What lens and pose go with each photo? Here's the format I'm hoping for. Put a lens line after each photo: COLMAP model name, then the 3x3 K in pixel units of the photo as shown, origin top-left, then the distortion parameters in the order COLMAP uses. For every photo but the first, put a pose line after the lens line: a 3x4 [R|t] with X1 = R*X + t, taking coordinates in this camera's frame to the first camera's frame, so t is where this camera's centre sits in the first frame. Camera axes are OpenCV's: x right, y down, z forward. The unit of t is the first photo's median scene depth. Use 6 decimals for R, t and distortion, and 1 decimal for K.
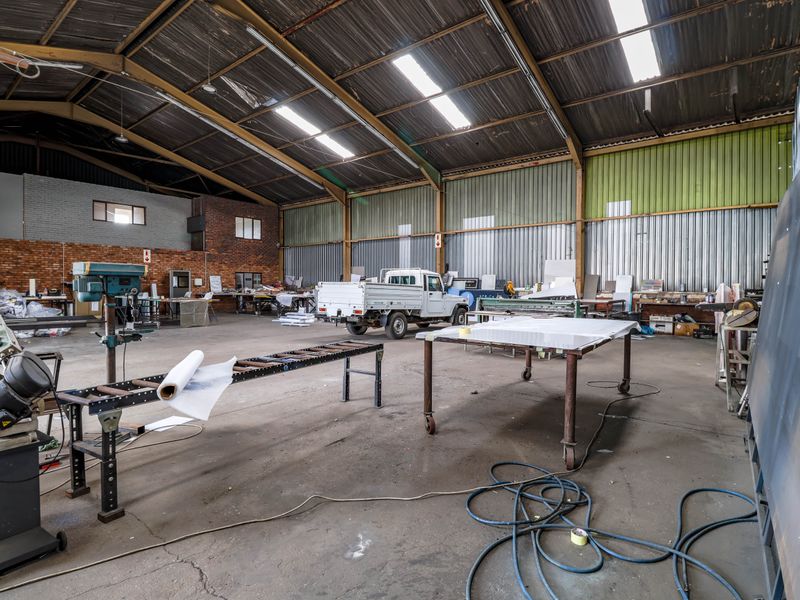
lens RADIAL K [[433.4, 0, 402.8], [0, 433.4, 298.7], [0, 0, 1]] dist [-0.003166, -0.001344]
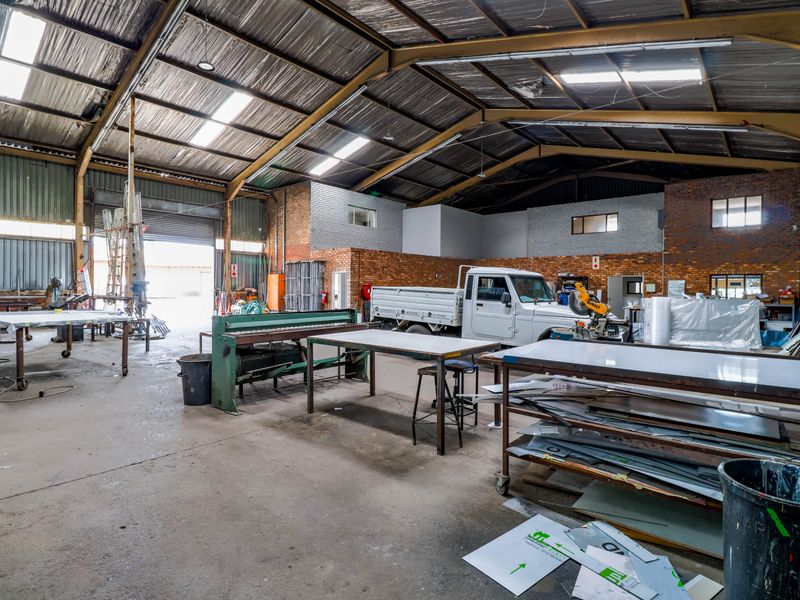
lens RADIAL K [[433.4, 0, 402.7], [0, 433.4, 296.8], [0, 0, 1]] dist [-0.003166, -0.001344]
pose [[-0.012118, 0.016168, -0.999796, 0.493409], [-0.038947, 0.999103, 0.016629, -0.019394], [0.999168, 0.039141, -0.011478, 0.628333]]
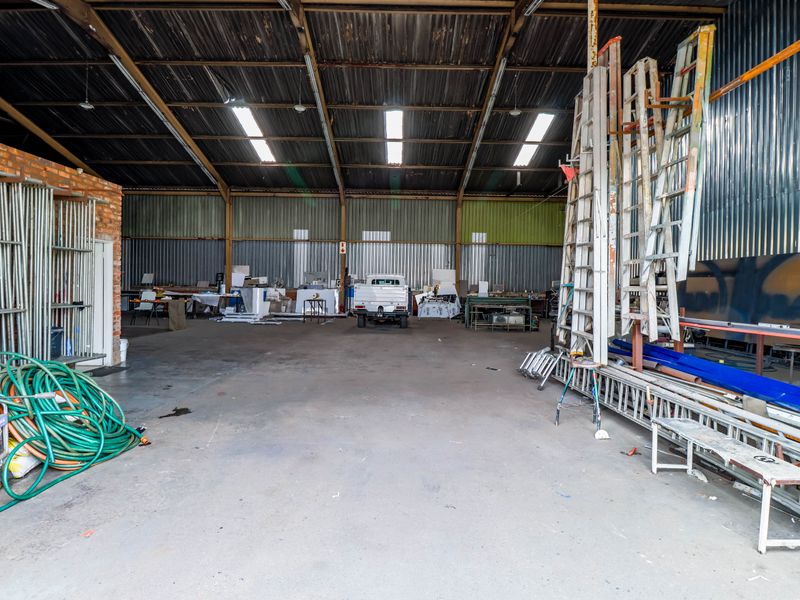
lens RADIAL K [[433.4, 0, 397.9], [0, 433.4, 295.3], [0, 0, 1]] dist [-0.003166, -0.001344]
pose [[0.780602, -0.000678, 0.625027, -0.534018], [0.002909, 0.999993, -0.002548, -0.001493], [-0.625021, 0.003807, 0.780599, -0.006994]]
